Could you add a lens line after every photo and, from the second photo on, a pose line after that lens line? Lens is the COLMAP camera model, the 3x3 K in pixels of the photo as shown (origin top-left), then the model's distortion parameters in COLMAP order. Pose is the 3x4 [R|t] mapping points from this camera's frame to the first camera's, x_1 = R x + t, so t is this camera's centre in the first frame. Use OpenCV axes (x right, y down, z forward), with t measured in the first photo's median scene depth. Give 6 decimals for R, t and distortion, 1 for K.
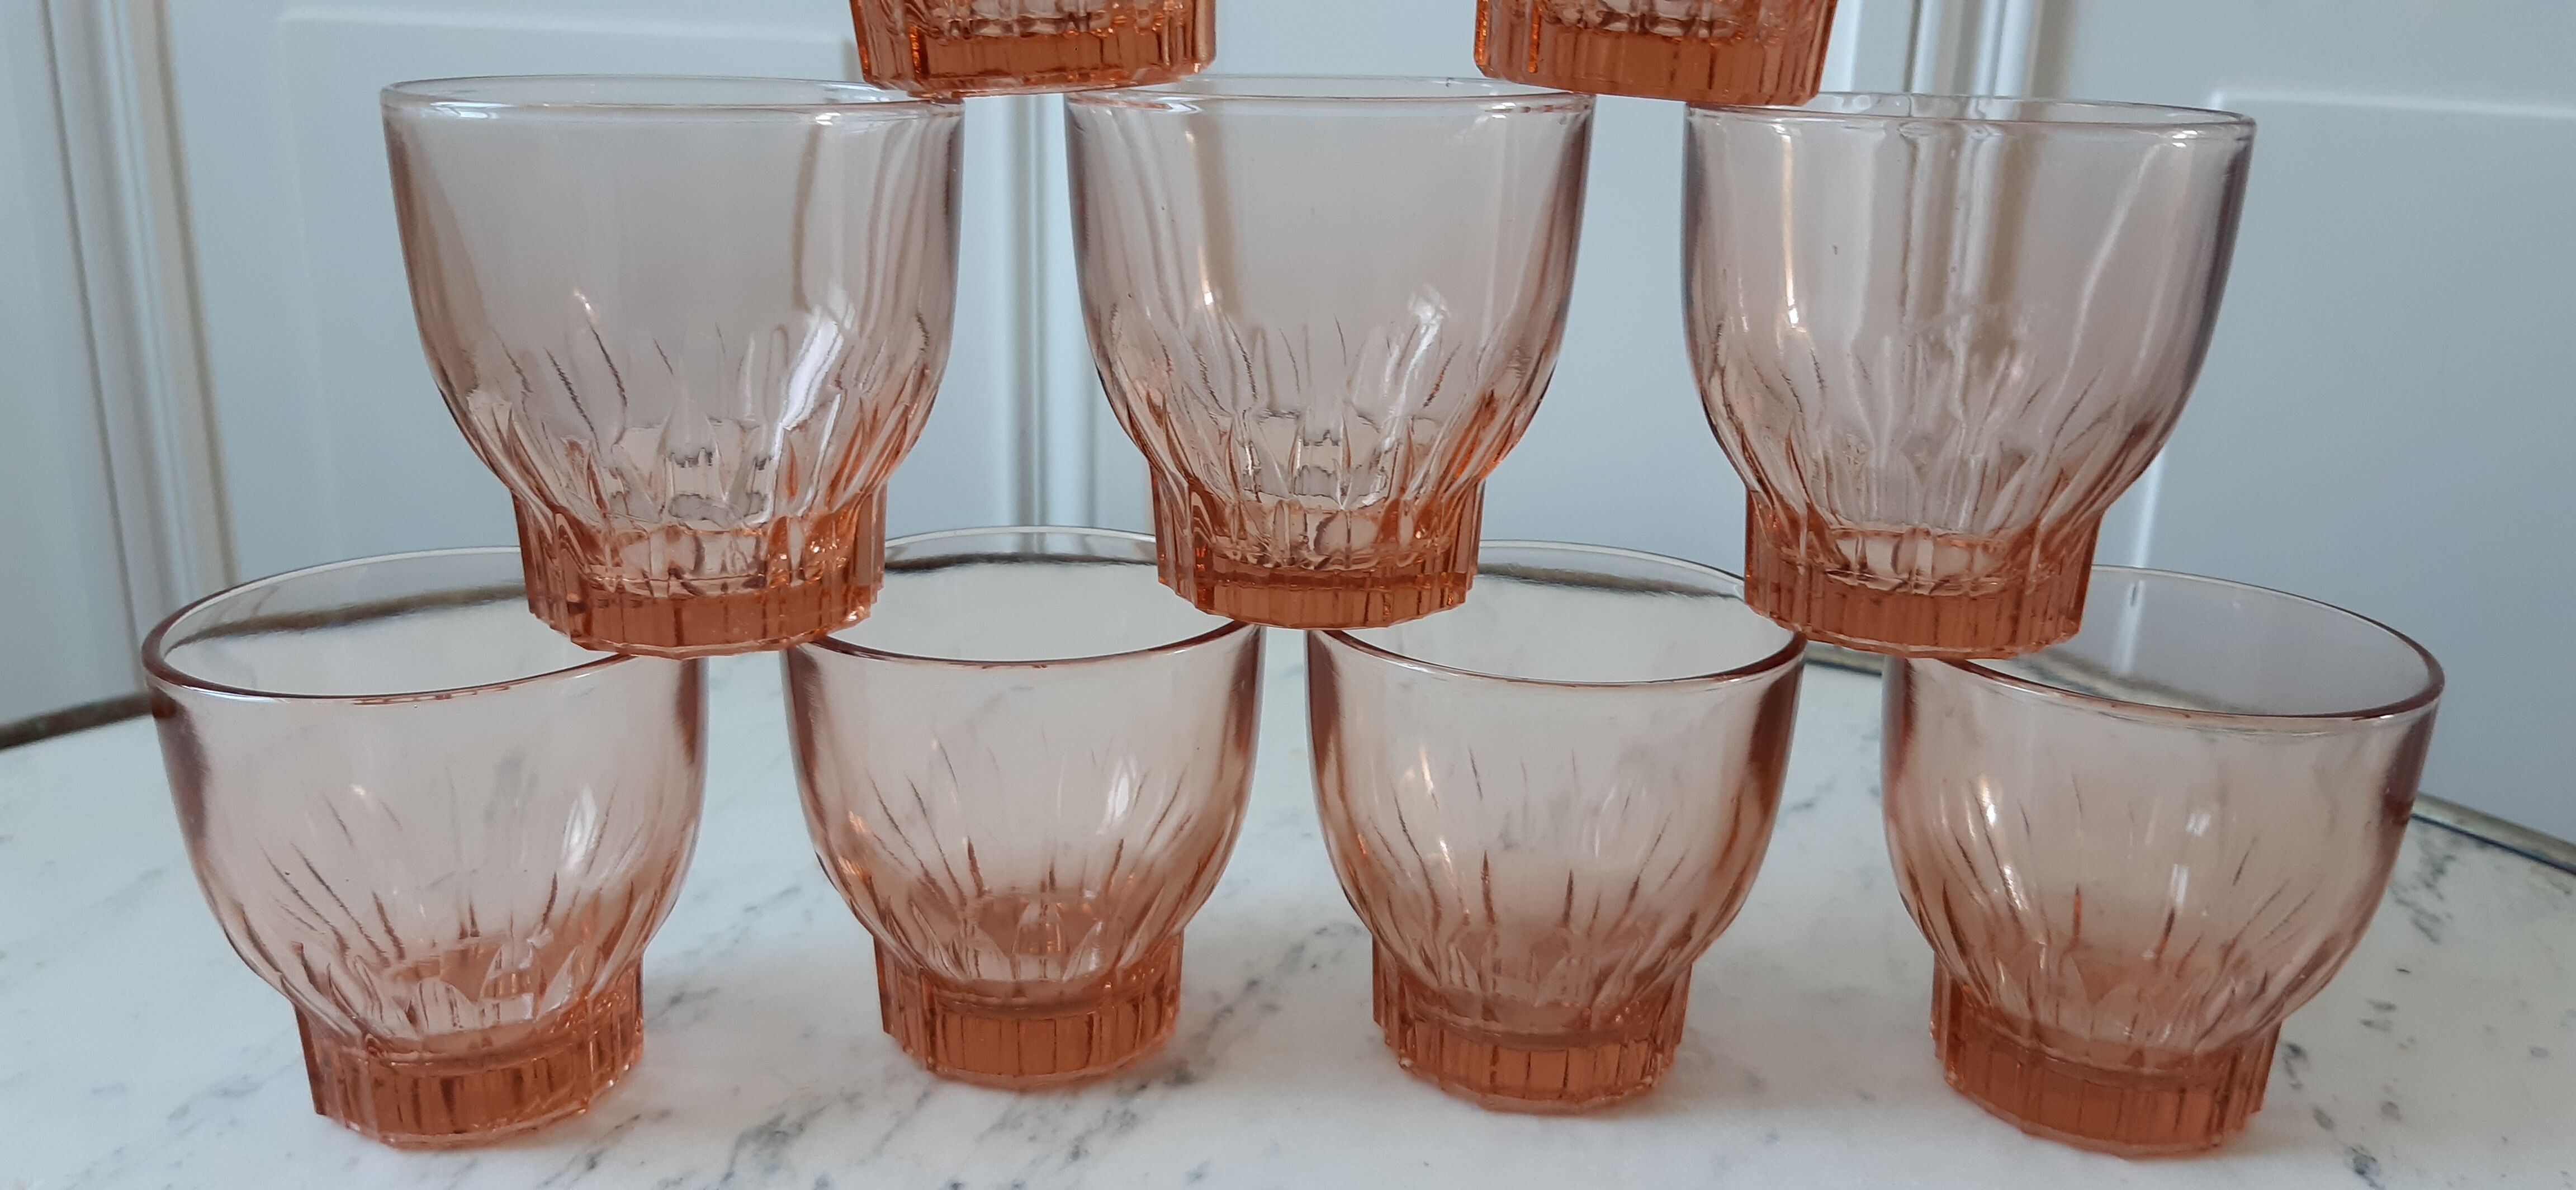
lens RADIAL K [[1849.7, 0, 1288.0], [0, 1849.7, 595.0], [0, 0, 1]] dist [-0.000930, -0.077236]
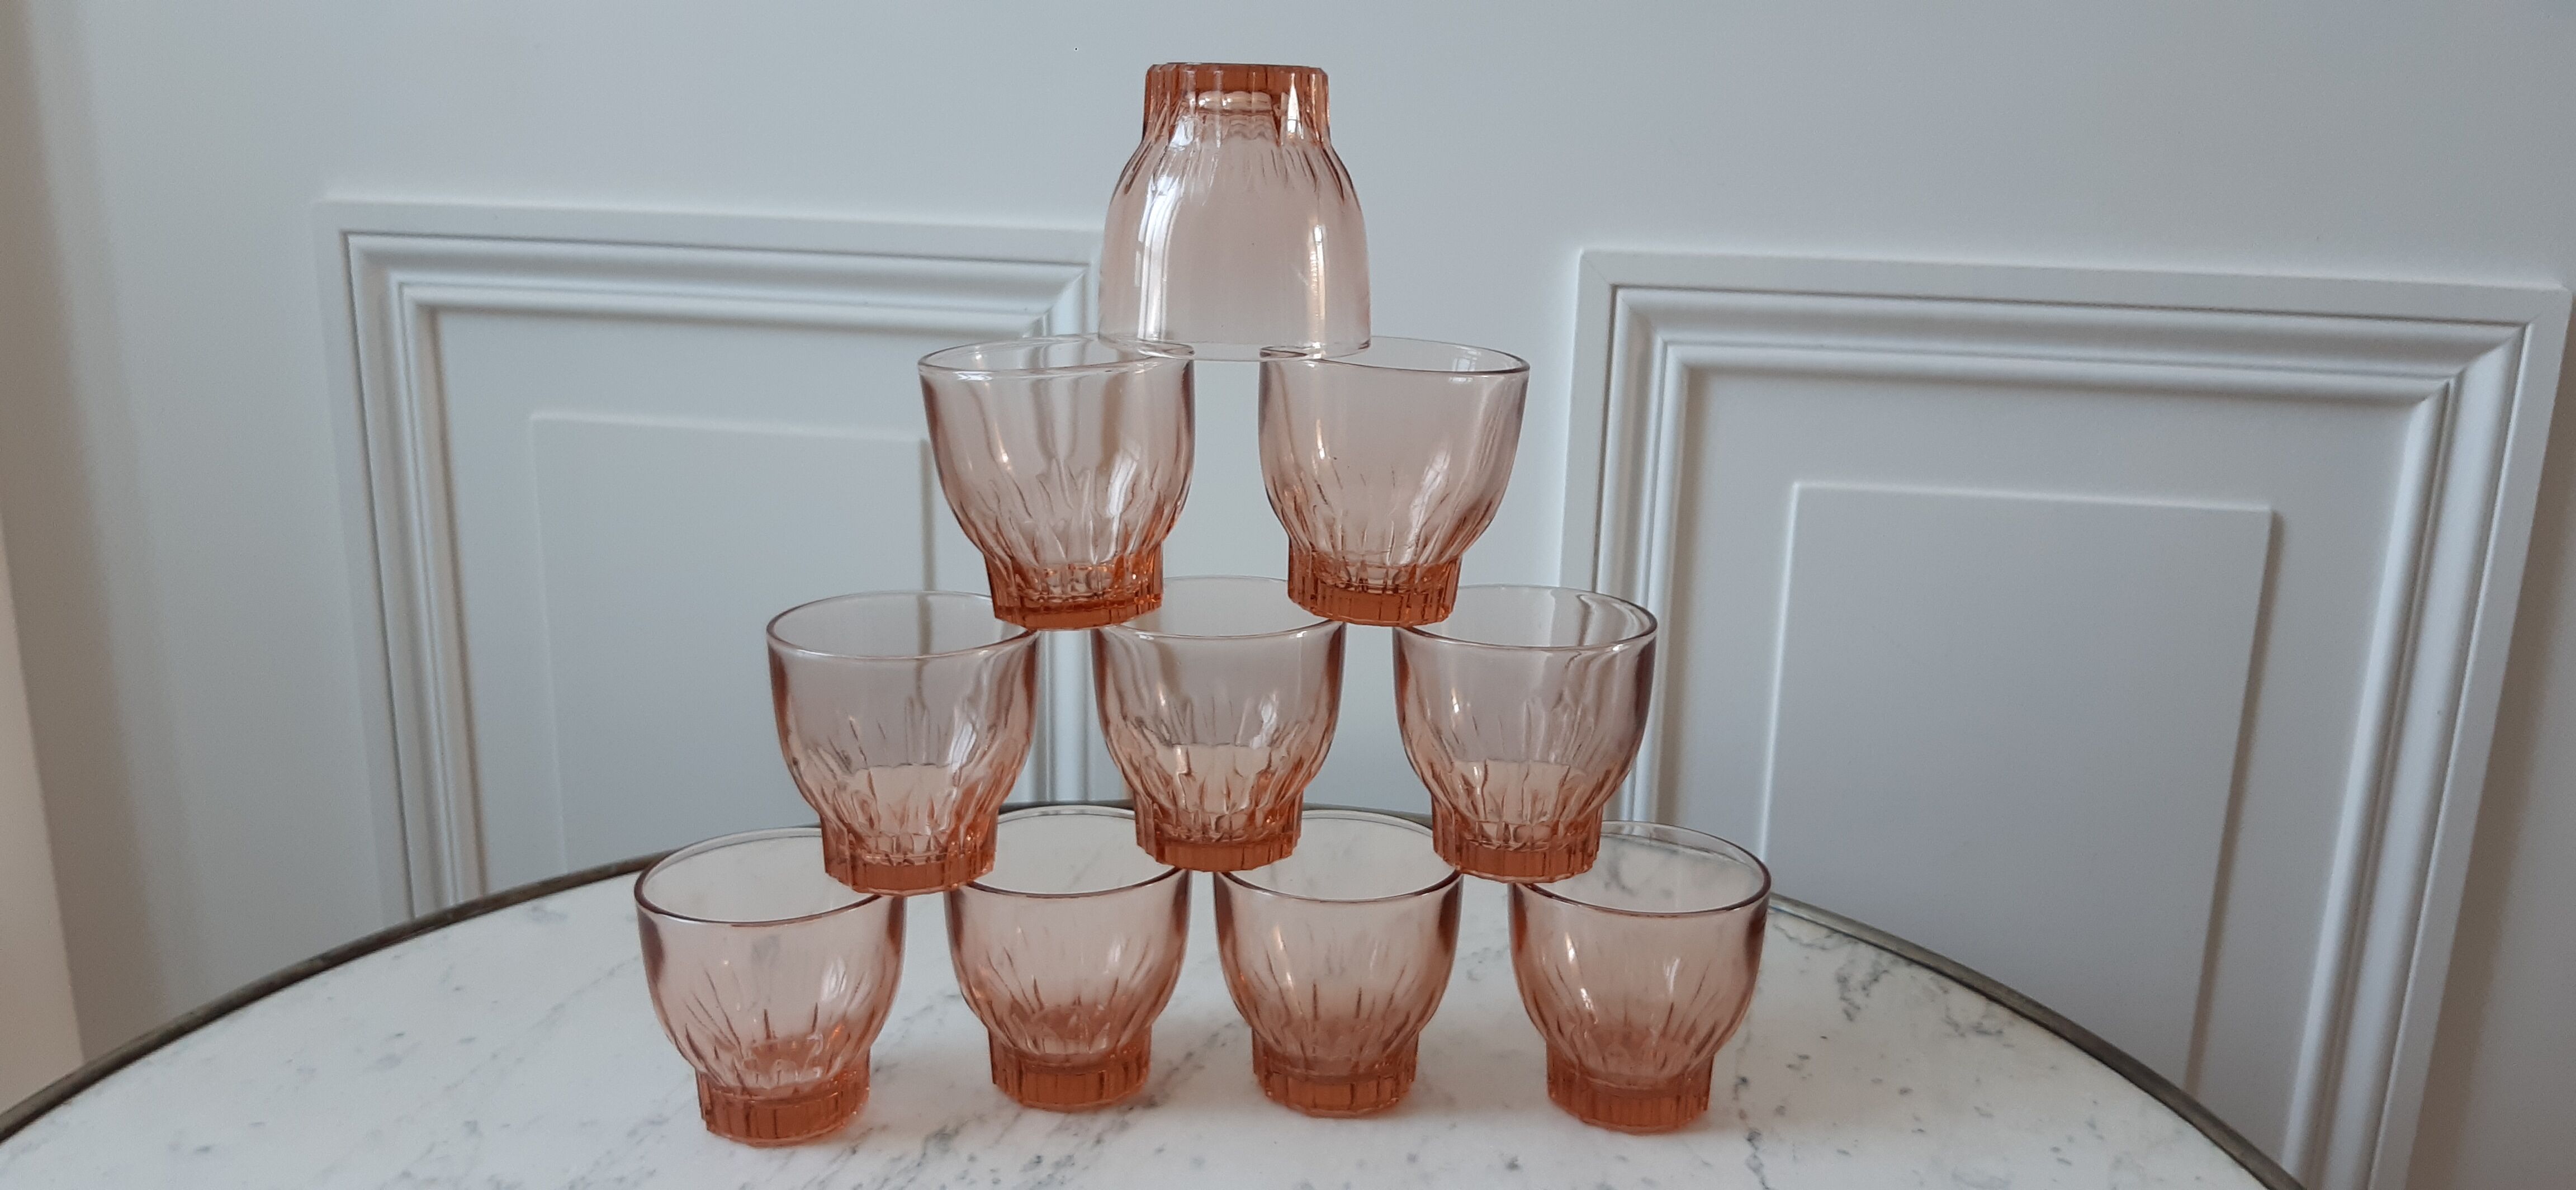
lens RADIAL K [[1849.7, 0, 1288.0], [0, 1849.7, 595.0], [0, 0, 1]] dist [-0.000930, -0.077236]
pose [[0.999697, -0.015074, 0.019454, 0.055495], [0.015983, 0.998745, -0.047474, -0.174865], [-0.018714, 0.047771, 0.998683, -0.954414]]
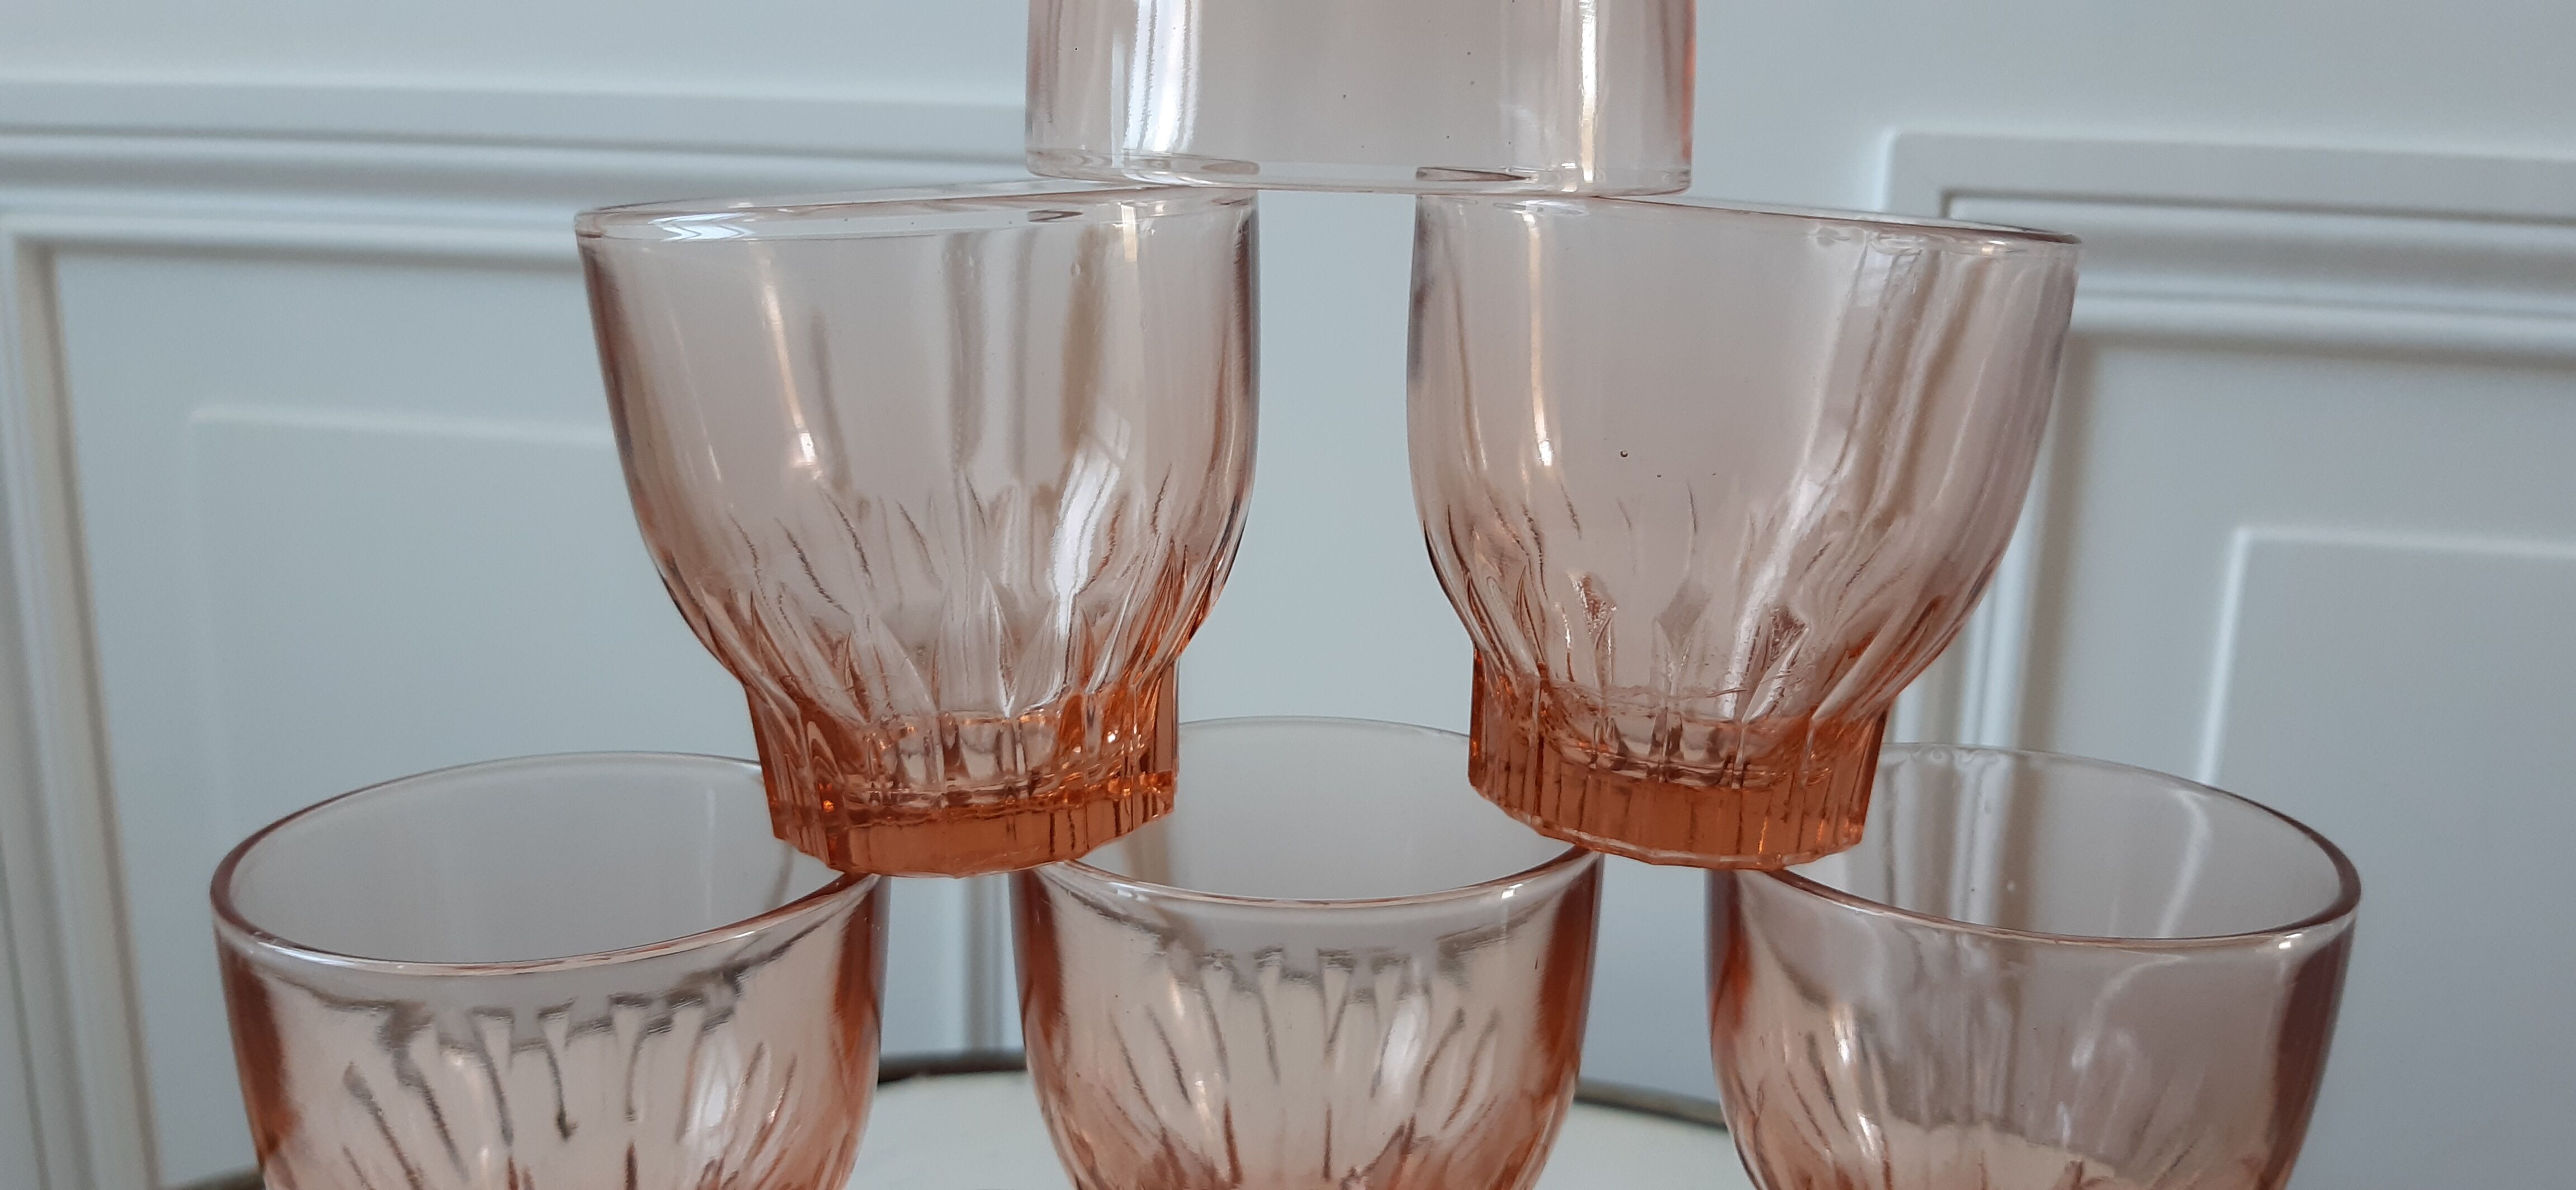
lens RADIAL K [[1849.7, 0, 1288.0], [0, 1849.7, 595.0], [0, 0, 1]] dist [-0.000930, -0.077236]
pose [[0.999852, -0.007408, 0.015558, 0.001123], [0.008540, 0.997220, -0.074022, -0.284585], [-0.014966, 0.074144, 0.997135, 0.106722]]
